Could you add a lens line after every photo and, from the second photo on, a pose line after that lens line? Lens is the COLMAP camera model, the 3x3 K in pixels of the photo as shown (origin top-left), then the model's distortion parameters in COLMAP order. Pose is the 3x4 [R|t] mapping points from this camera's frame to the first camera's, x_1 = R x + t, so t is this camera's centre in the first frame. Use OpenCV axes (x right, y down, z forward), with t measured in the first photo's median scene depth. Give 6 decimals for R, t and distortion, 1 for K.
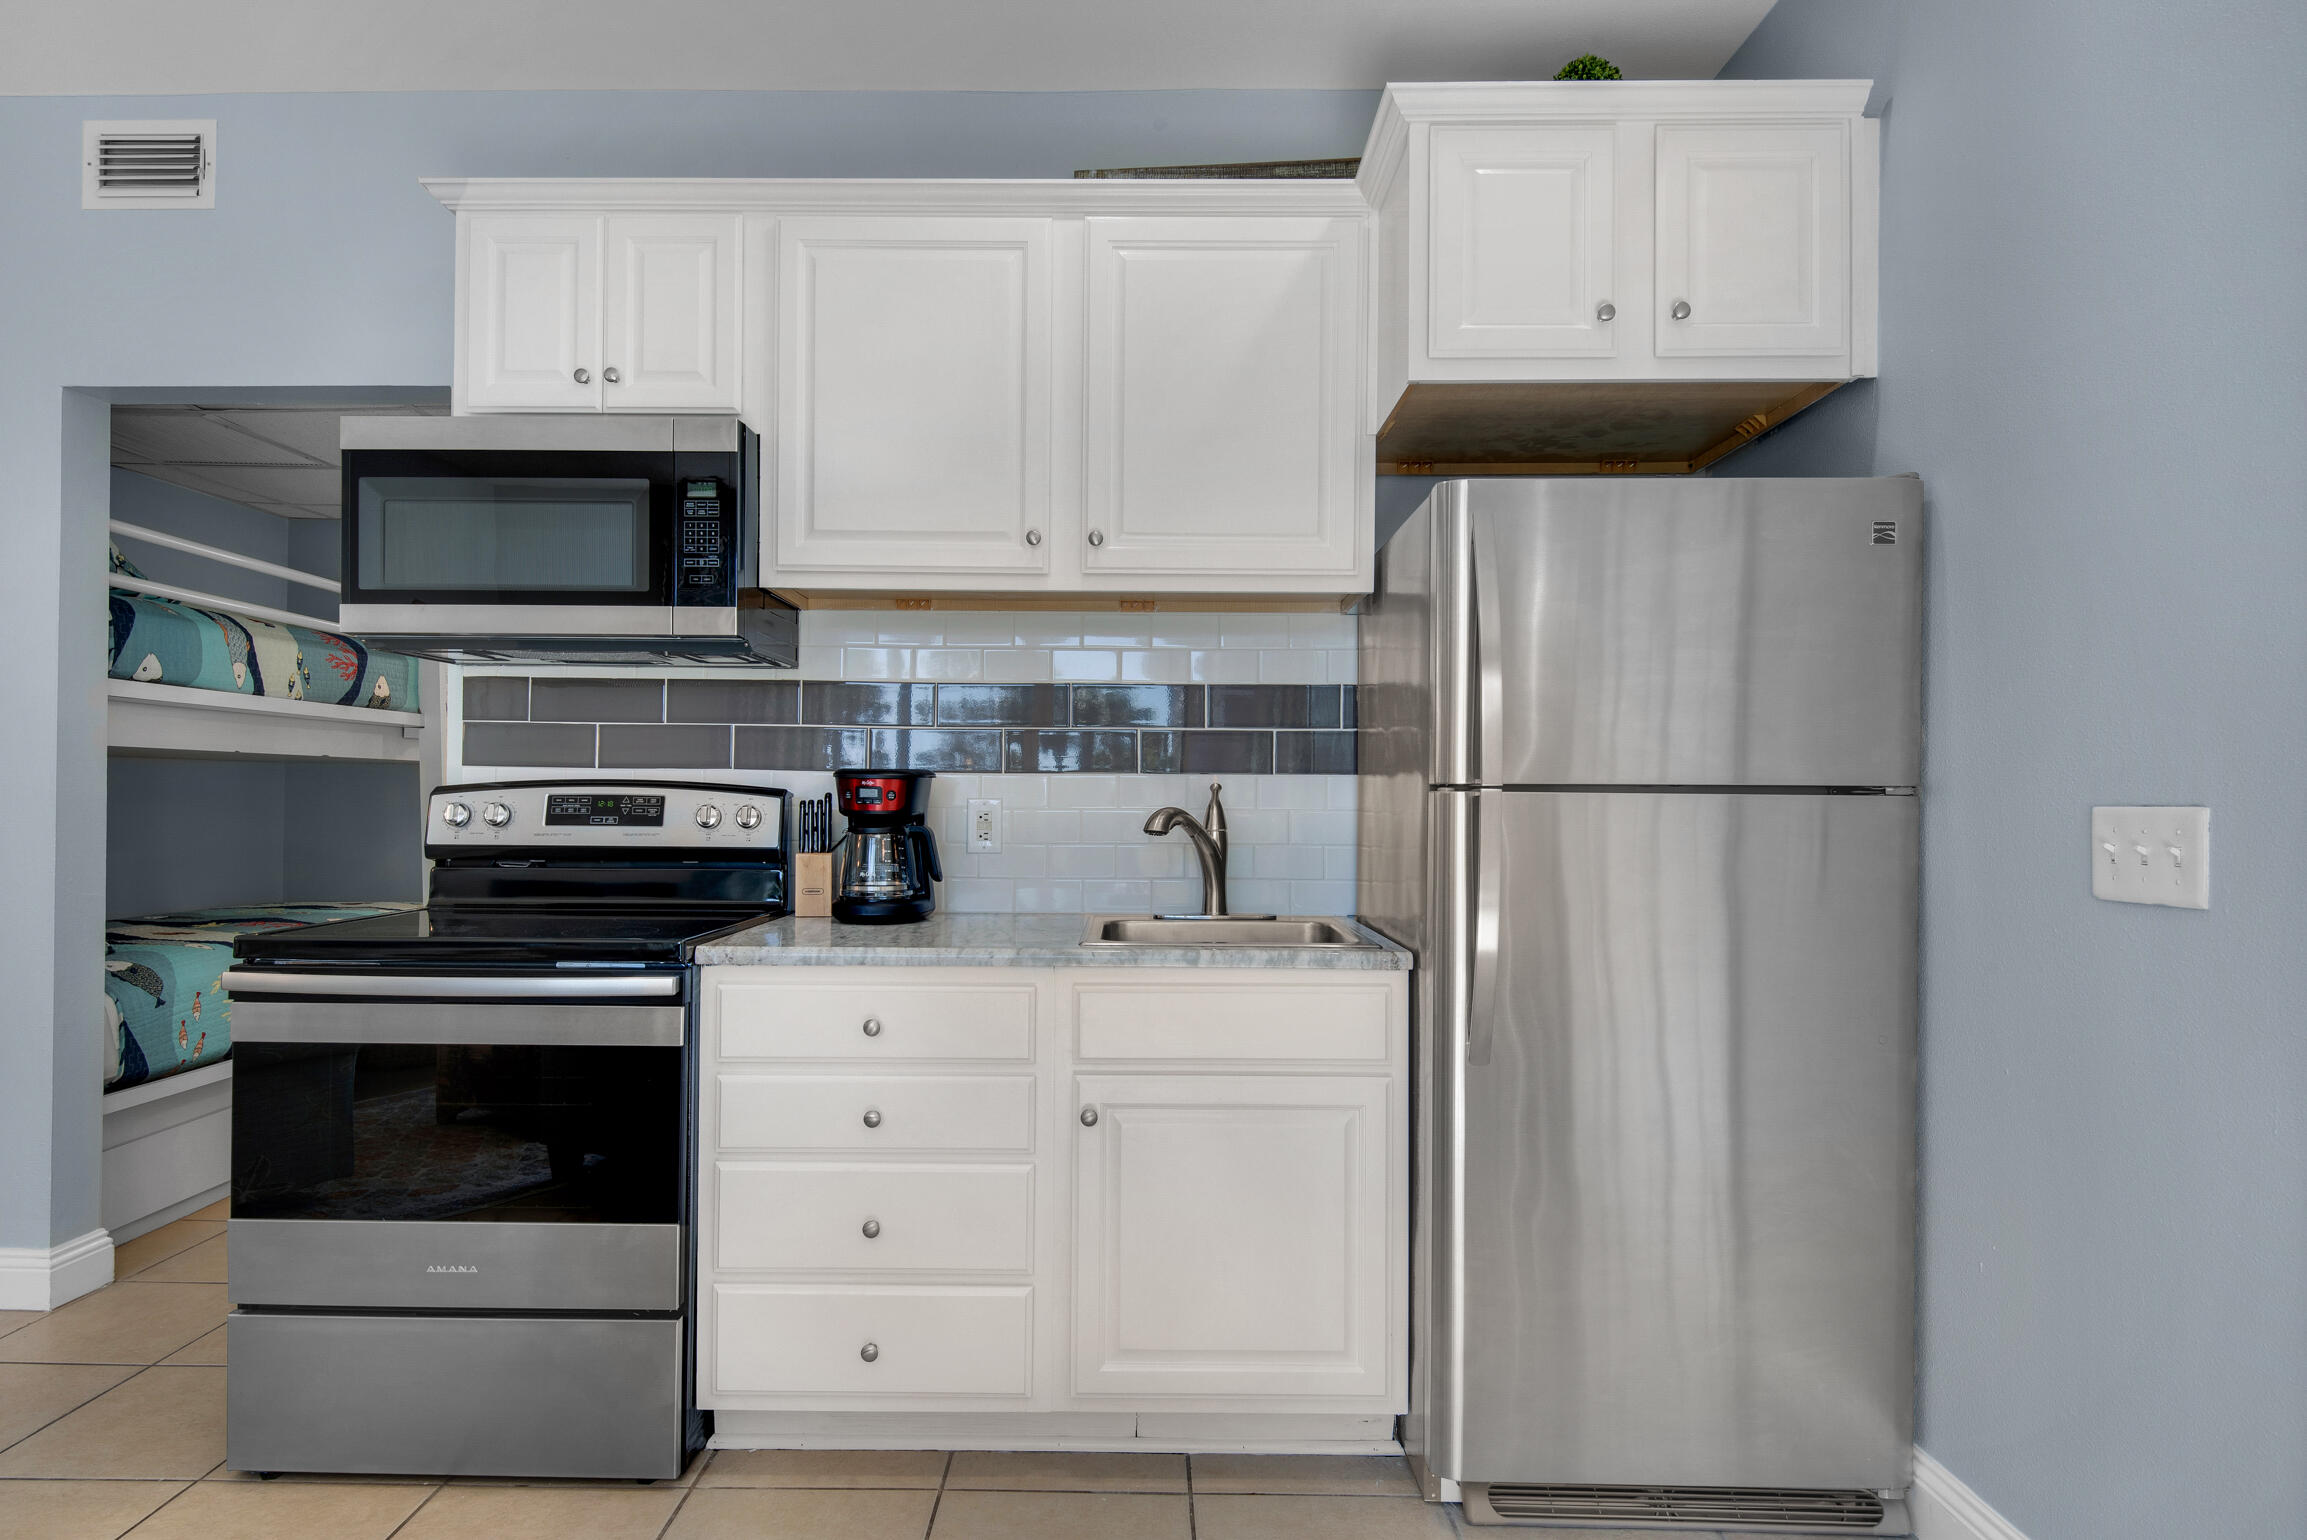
lens RADIAL K [[1267.6, 0, 1153.5], [0, 1267.6, 770.0], [0, 0, 1]] dist [0.052060, -0.067520]
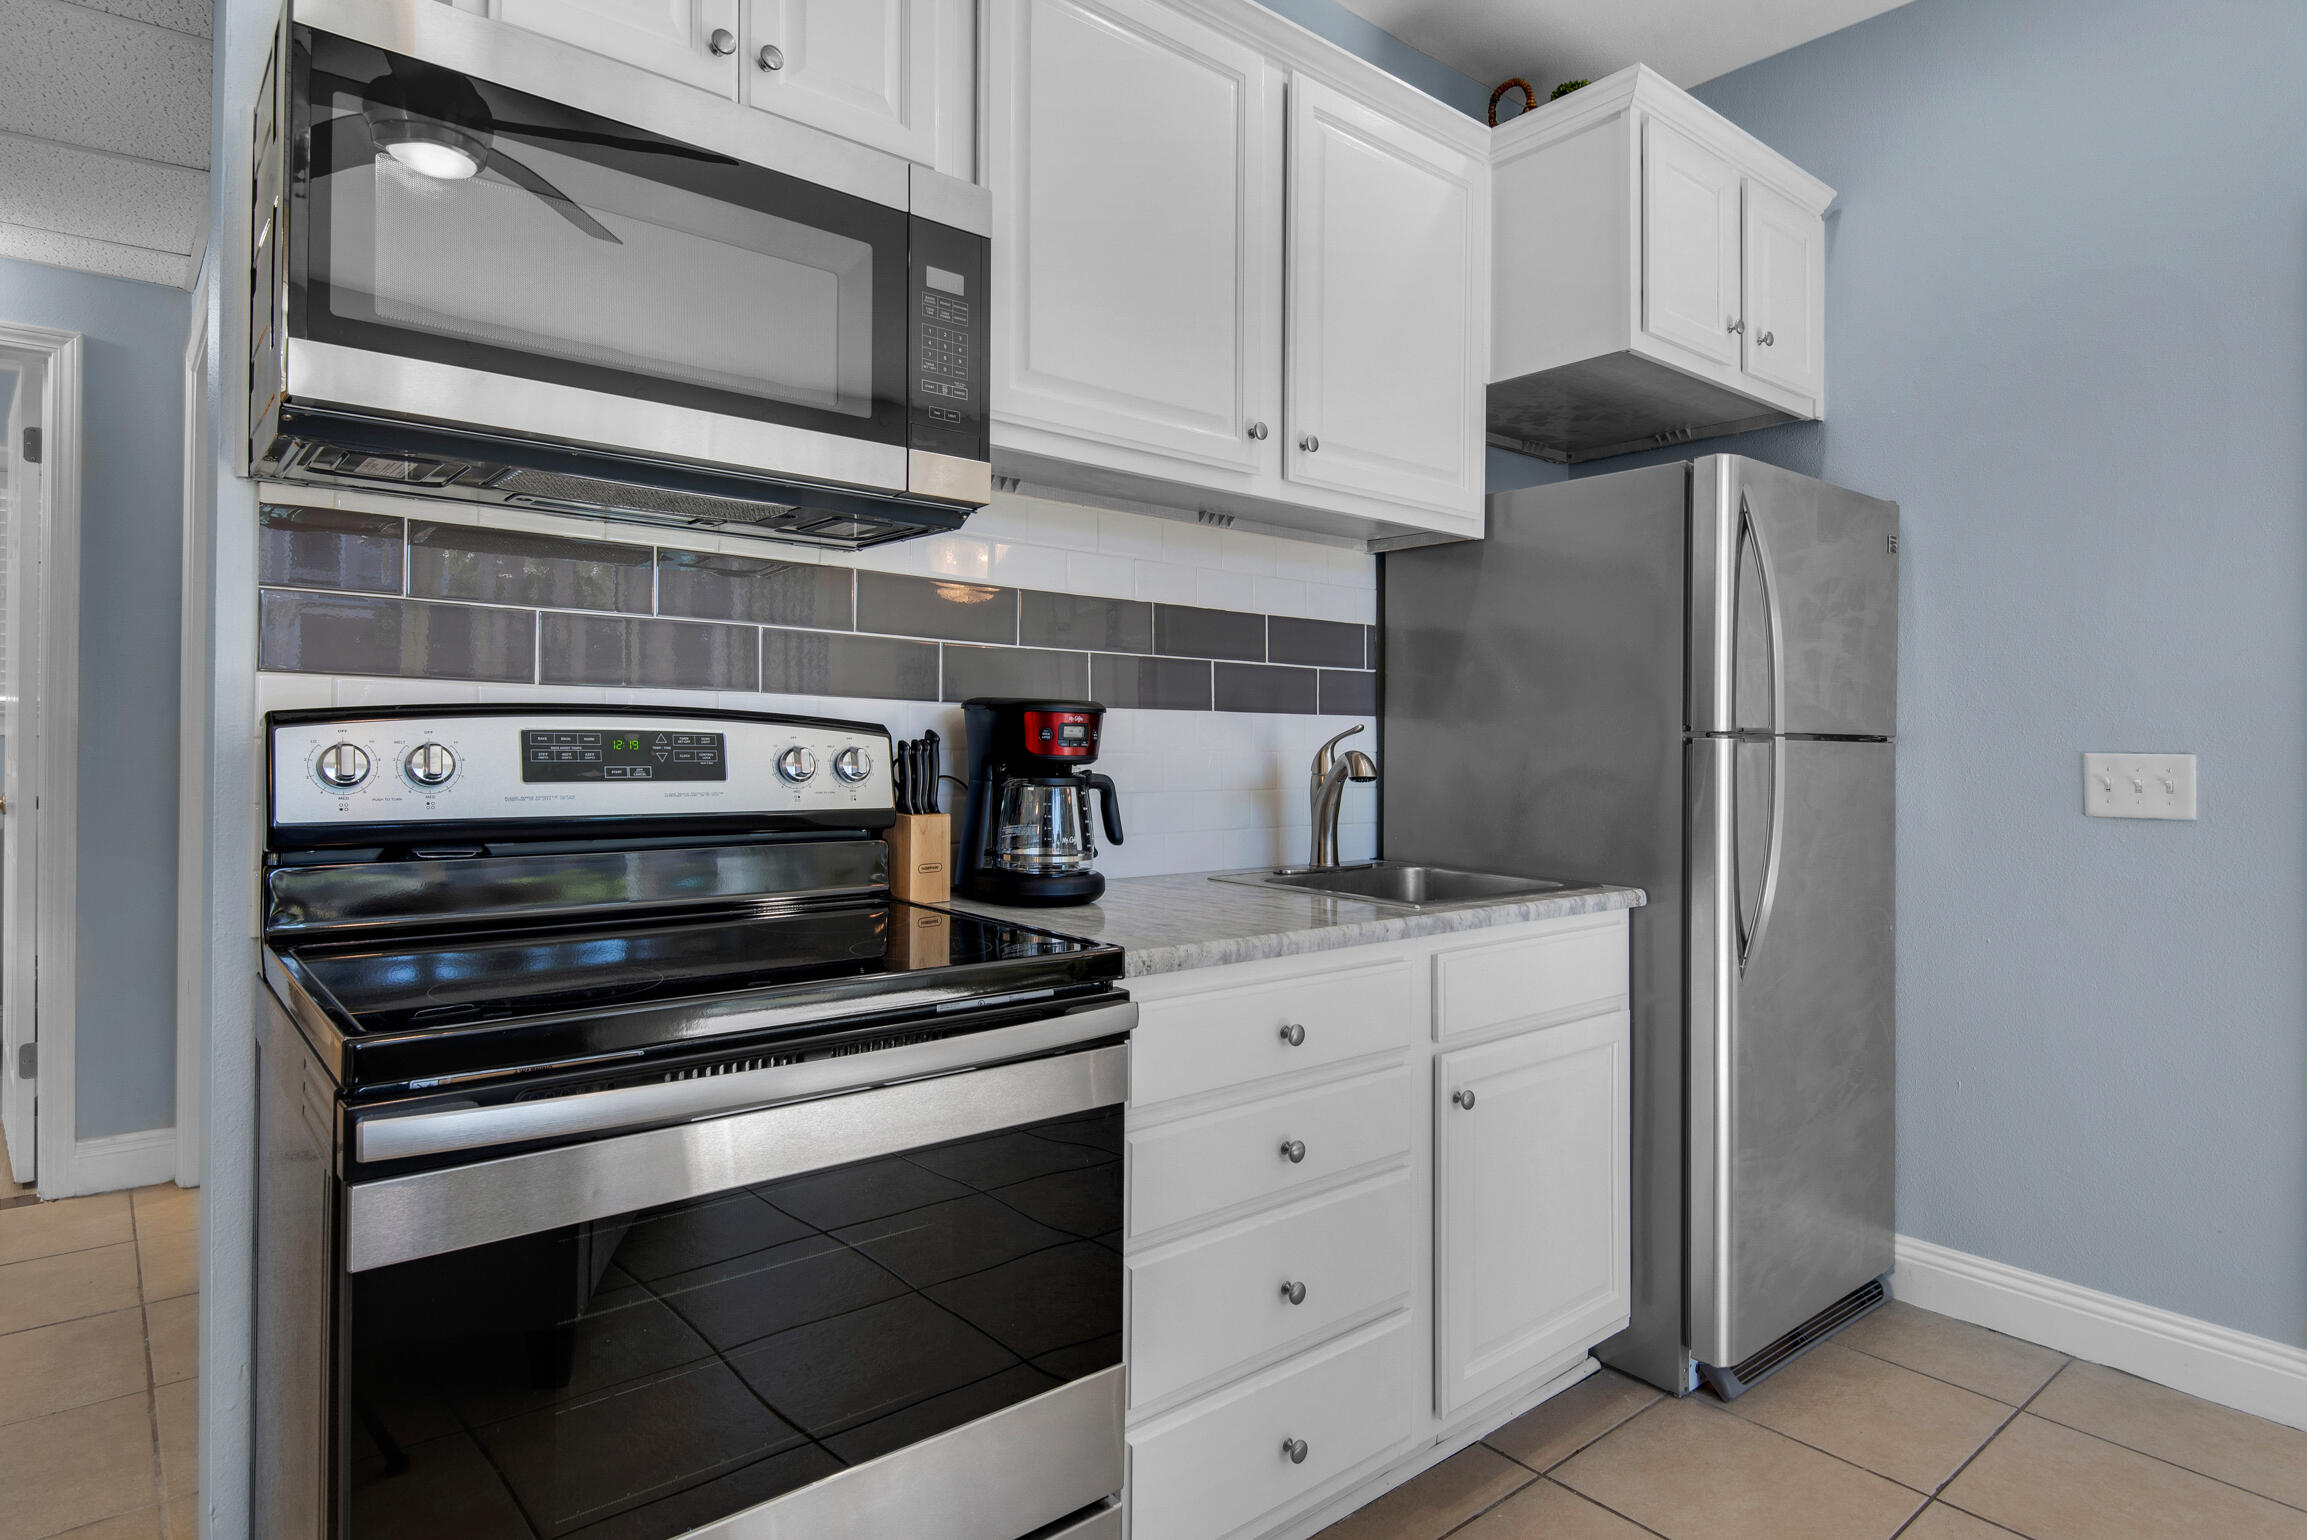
lens RADIAL K [[1286.9, 0, 1156.7], [0, 1286.9, 722.5], [0, 0, 1]] dist [0.027388, -0.032059]
pose [[0.744265, 0.012642, 0.667765, -0.658425], [-0.024113, 0.999678, 0.007949, 0.004595], [-0.667449, -0.022017, 0.744330, 0.375544]]
